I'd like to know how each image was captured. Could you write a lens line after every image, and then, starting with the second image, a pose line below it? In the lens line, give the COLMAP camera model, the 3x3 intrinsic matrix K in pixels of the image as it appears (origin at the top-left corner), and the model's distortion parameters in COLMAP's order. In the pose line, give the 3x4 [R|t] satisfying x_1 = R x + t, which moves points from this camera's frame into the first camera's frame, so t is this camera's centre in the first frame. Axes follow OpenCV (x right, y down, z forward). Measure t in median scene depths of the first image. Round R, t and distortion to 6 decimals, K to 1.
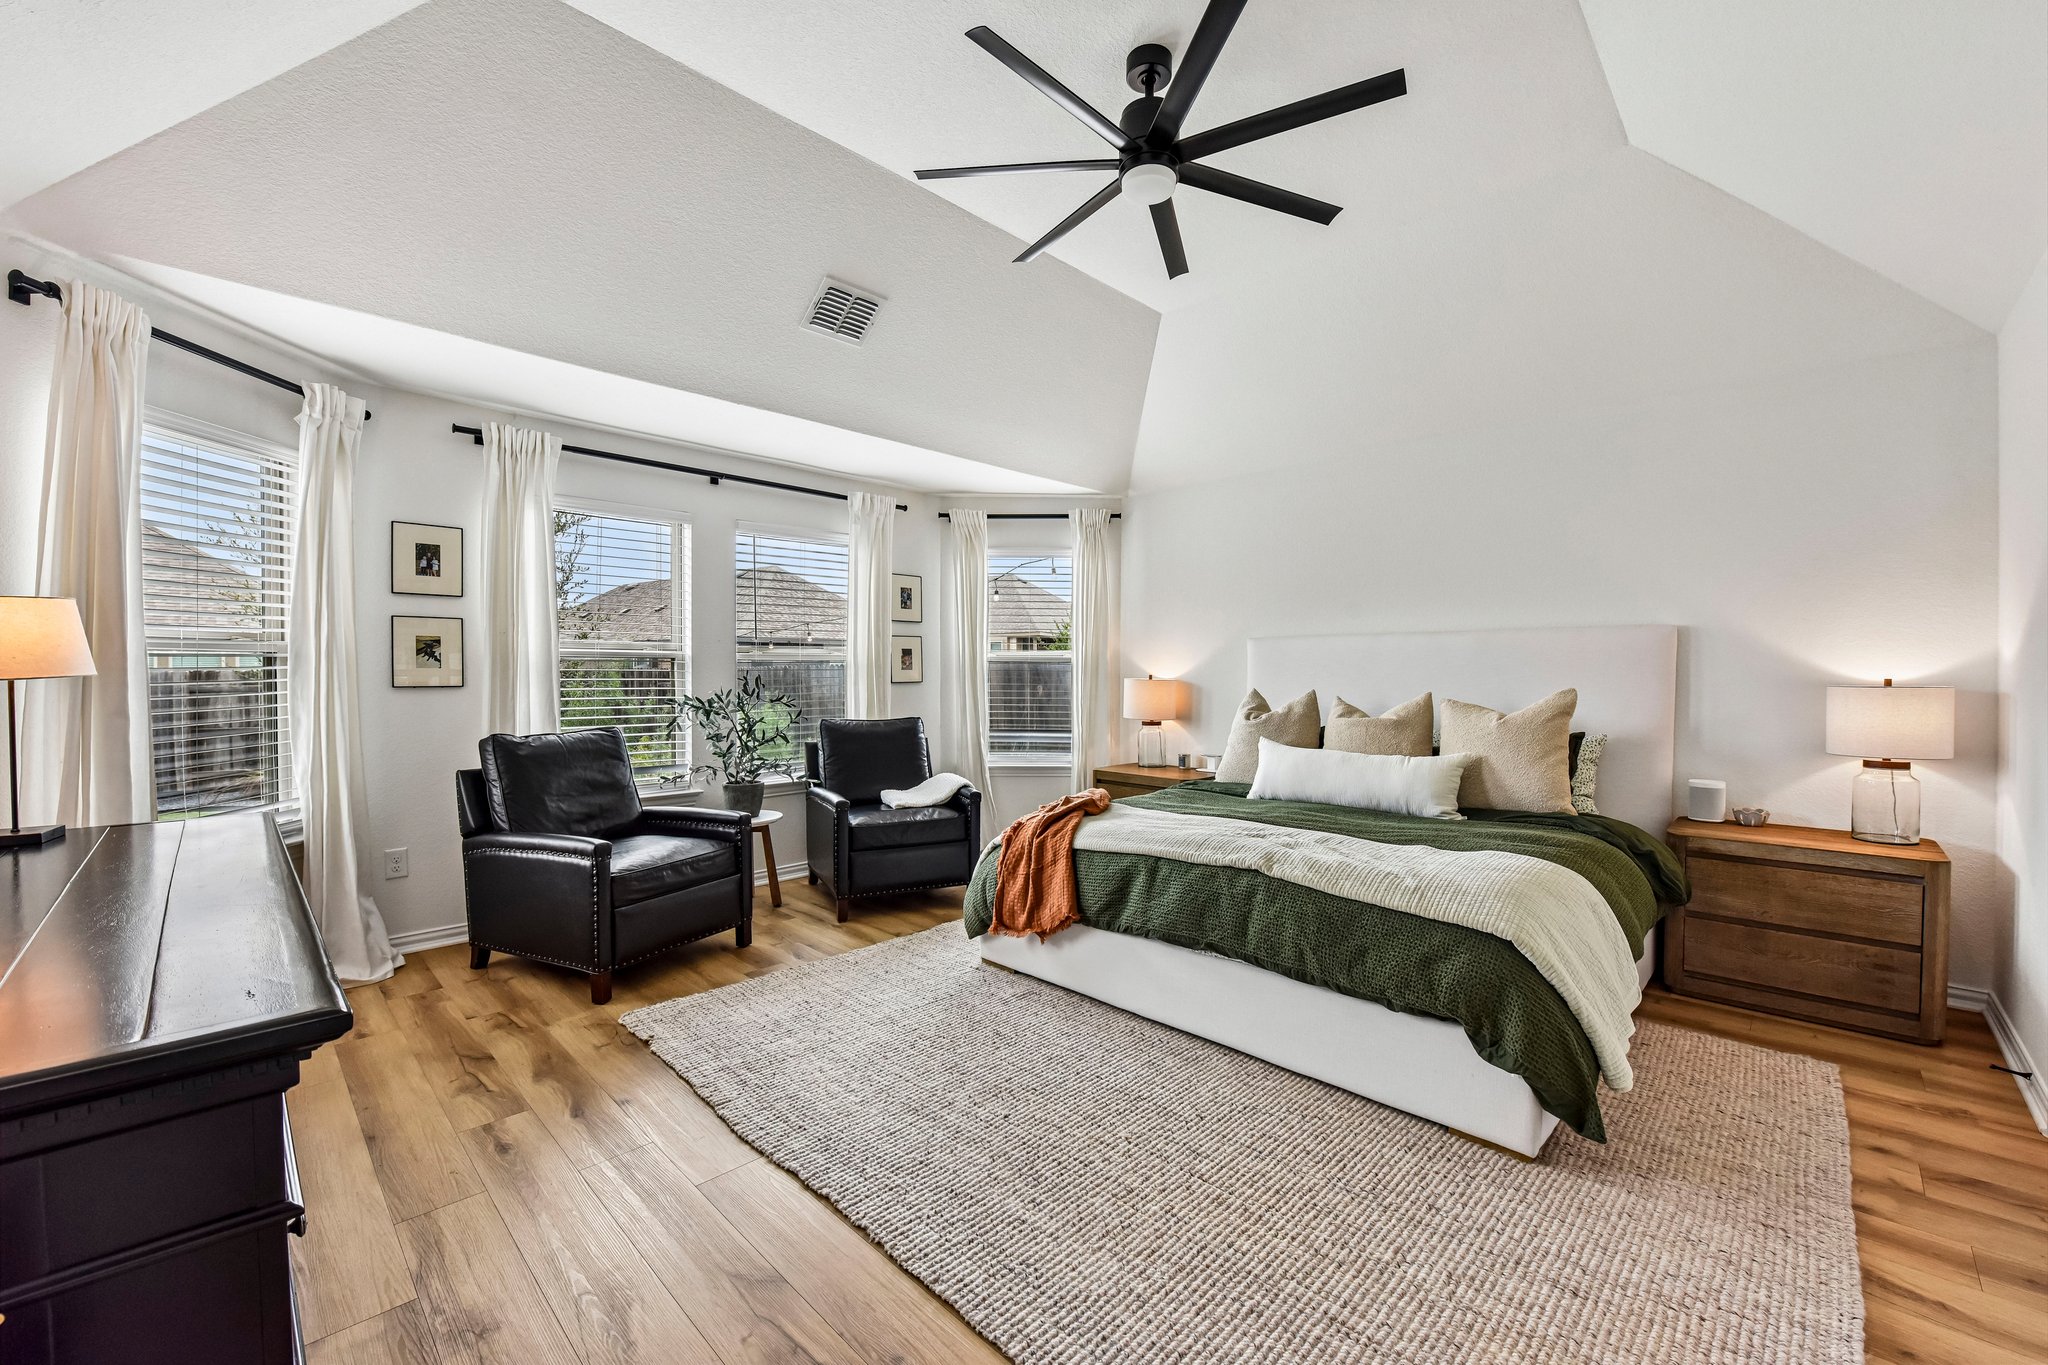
lens RADIAL K [[813.3, 0, 1035.8], [0, 813.3, 683.7], [0, 0, 1]] dist [-0.018935, -0.002627]
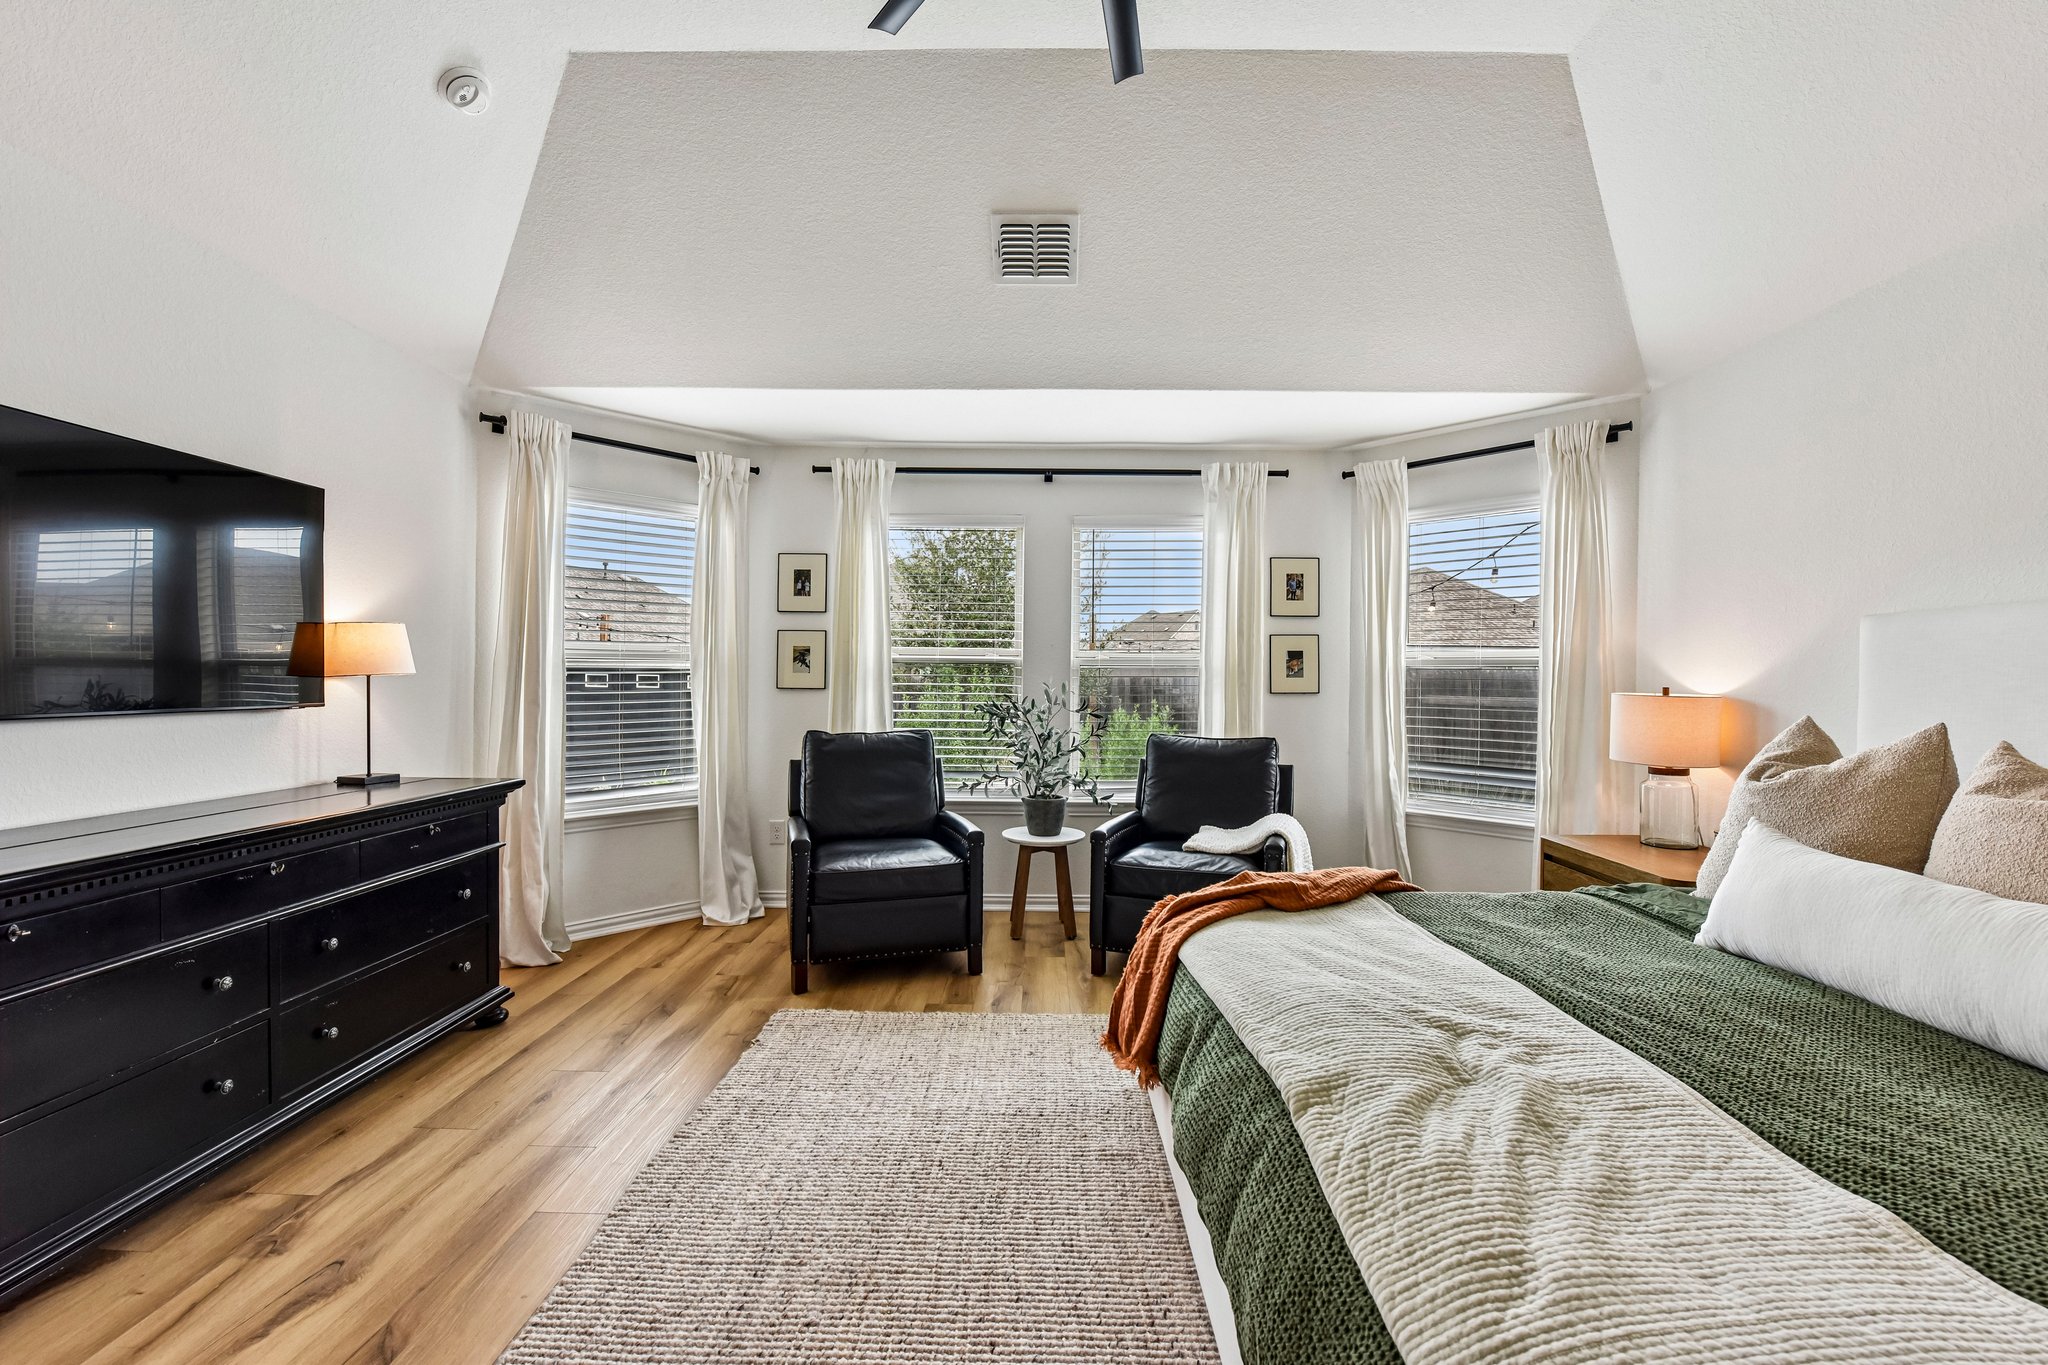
lens RADIAL K [[813.3, 0, 1035.8], [0, 813.3, 683.7], [0, 0, 1]] dist [-0.018935, -0.002627]
pose [[0.693167, 0.008638, -0.720725, 0.332080], [-0.018274, 0.999817, -0.005593, -0.002672], [0.720546, 0.017047, 0.693198, 0.380783]]
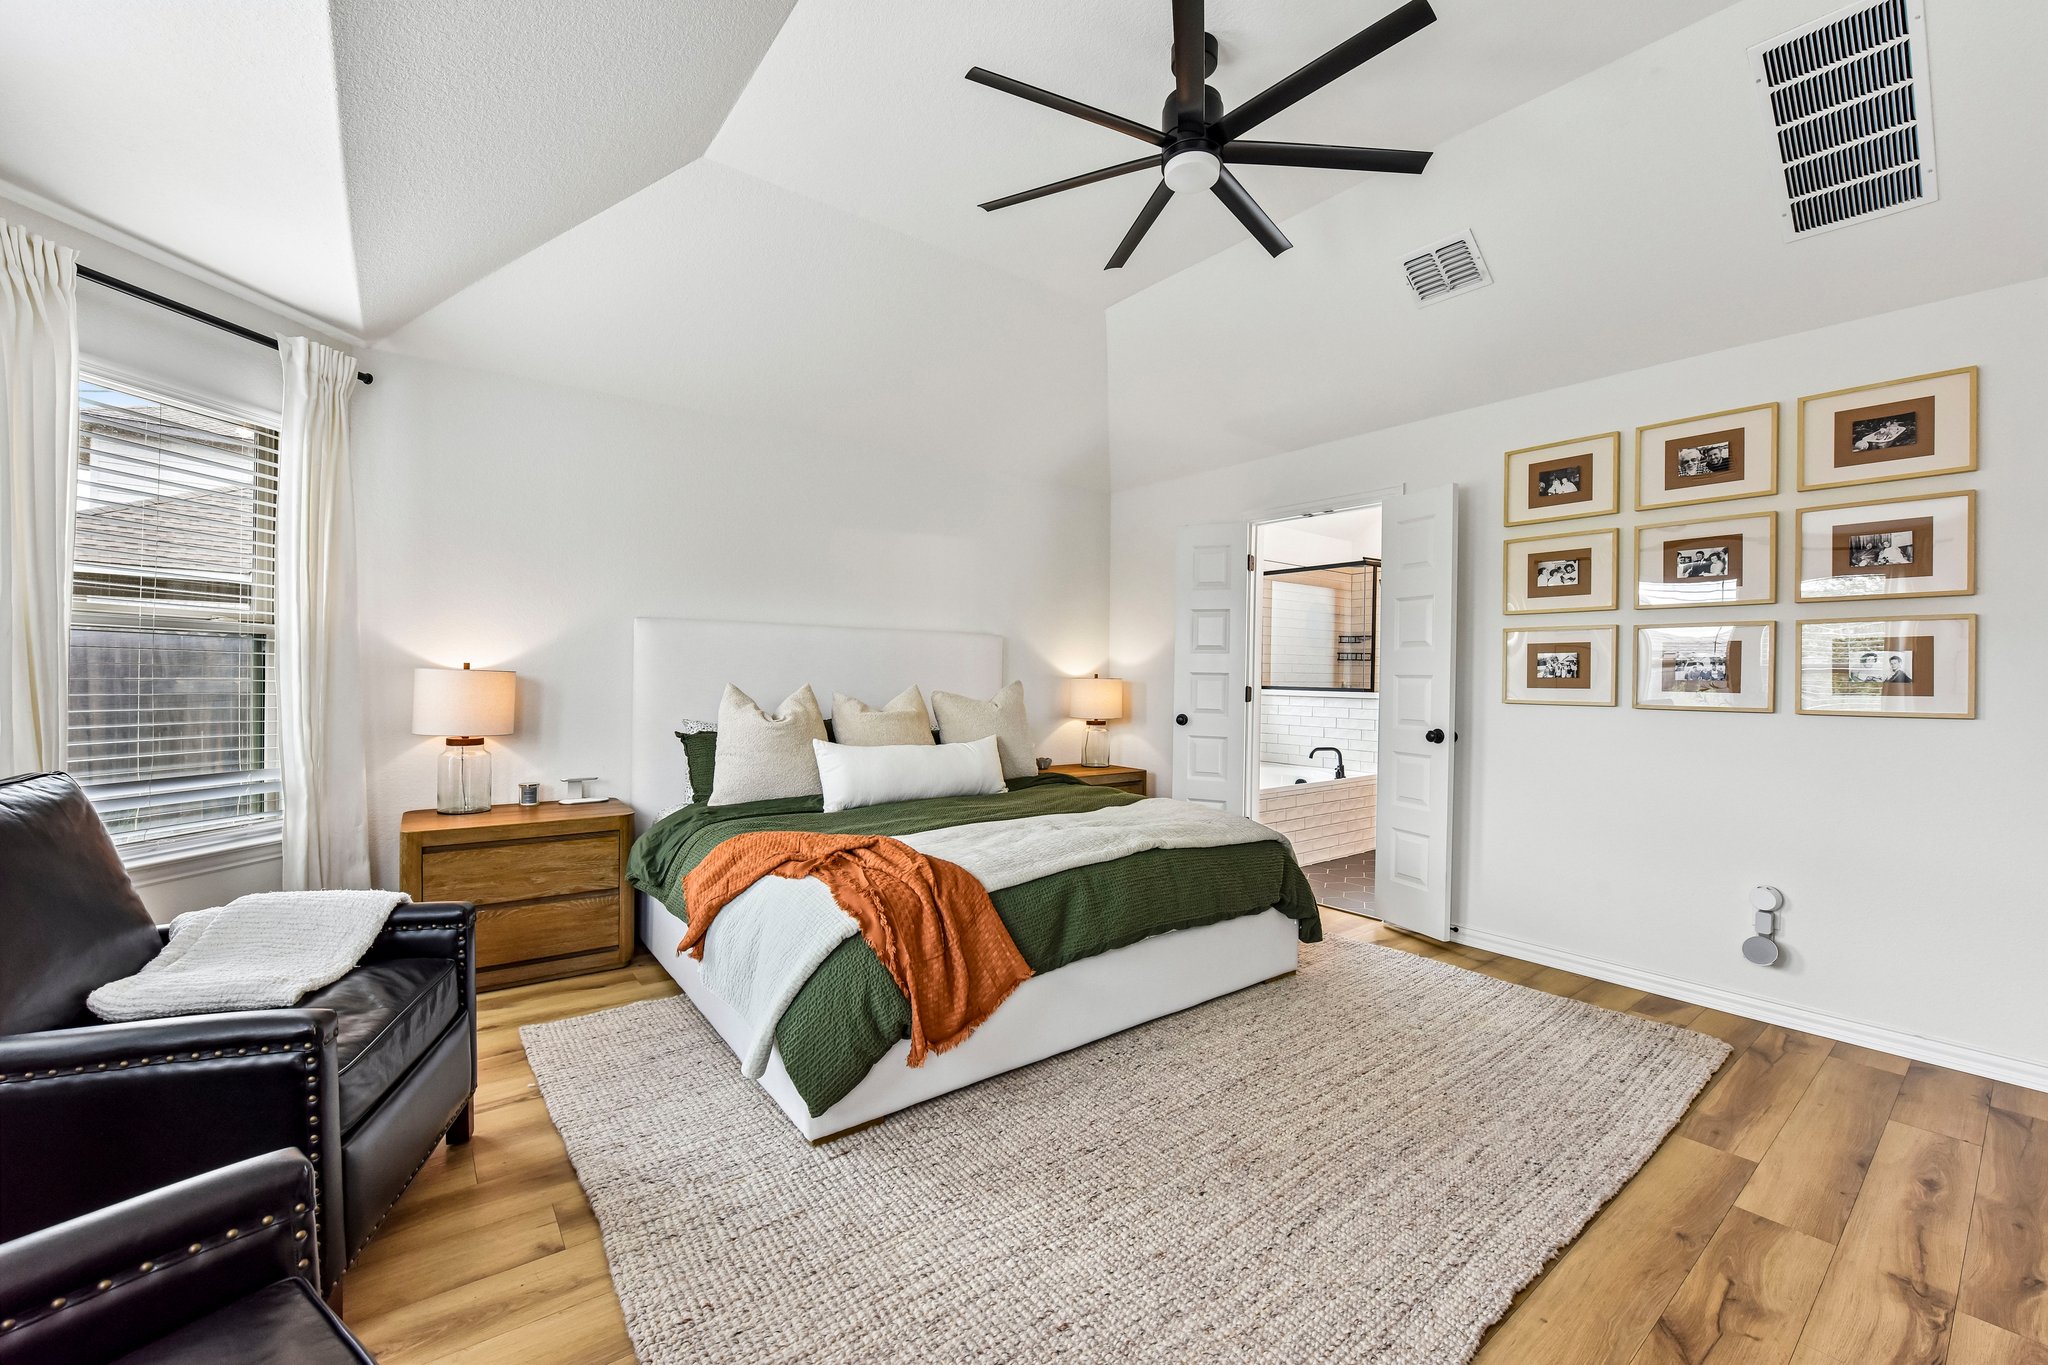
lens RADIAL K [[813.3, 0, 1035.8], [0, 813.3, 683.7], [0, 0, 1]] dist [-0.018935, -0.002627]
pose [[0.131735, -0.008190, 0.991251, -0.543193], [0.001256, 0.999966, 0.008095, 0.000129], [-0.991284, 0.000179, 0.131741, 0.677564]]
